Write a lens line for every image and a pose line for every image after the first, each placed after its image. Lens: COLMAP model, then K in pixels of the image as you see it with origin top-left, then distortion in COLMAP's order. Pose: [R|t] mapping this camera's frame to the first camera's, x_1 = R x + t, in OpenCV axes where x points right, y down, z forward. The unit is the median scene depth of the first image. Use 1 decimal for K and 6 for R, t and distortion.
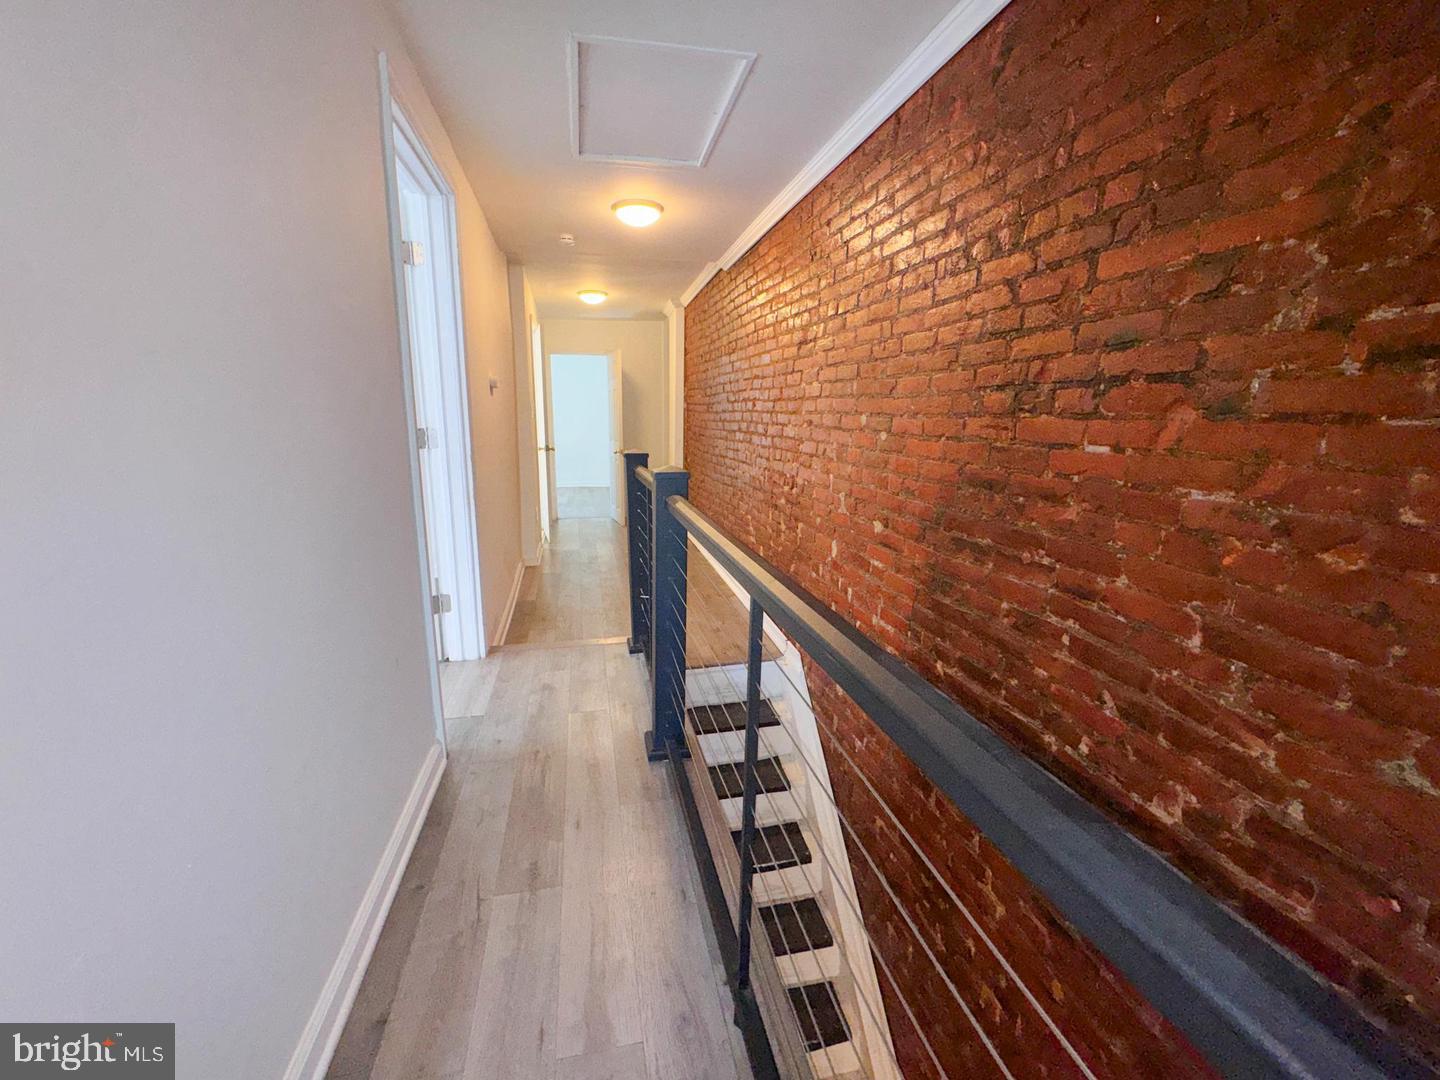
lens RADIAL K [[589.0, 0, 720.0], [0, 589.0, 540.0], [0, 0, 1]] dist [-0.004747, -0.000421]
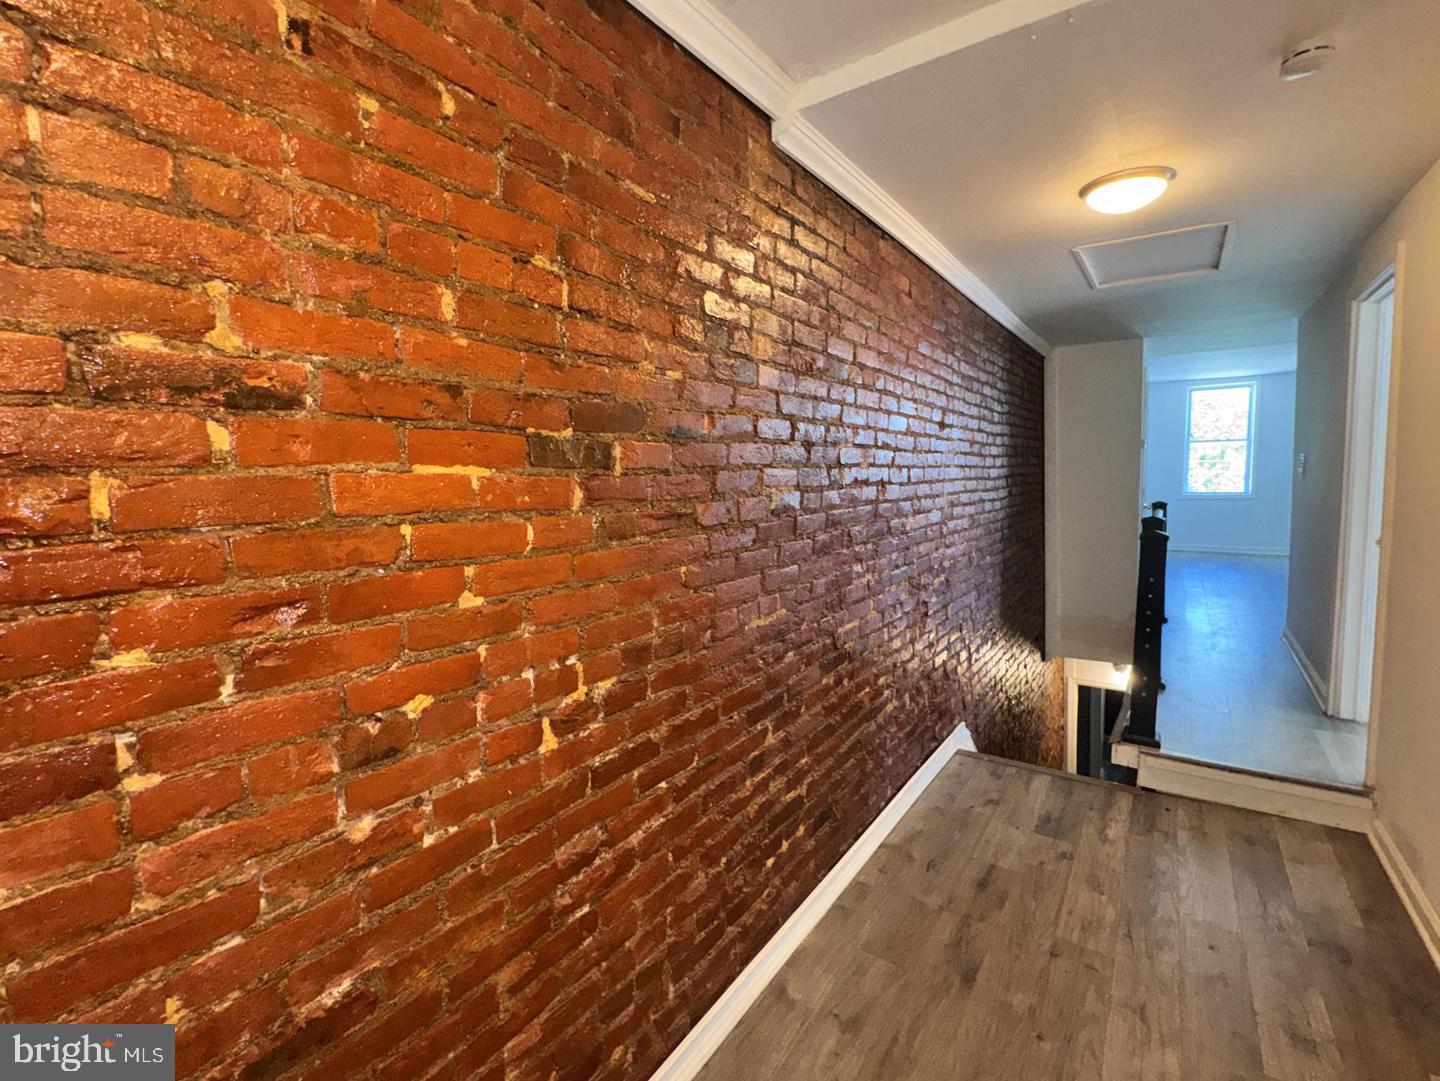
lens RADIAL K [[589.0, 0, 720.0], [0, 589.0, 540.5], [0, 0, 1]] dist [-0.004747, -0.000421]
pose [[-0.661470, -0.072551, 0.746455, -0.288292], [0.184288, 0.949069, 0.255551, -0.378322], [-0.726977, 0.306602, -0.614410, 1.555258]]
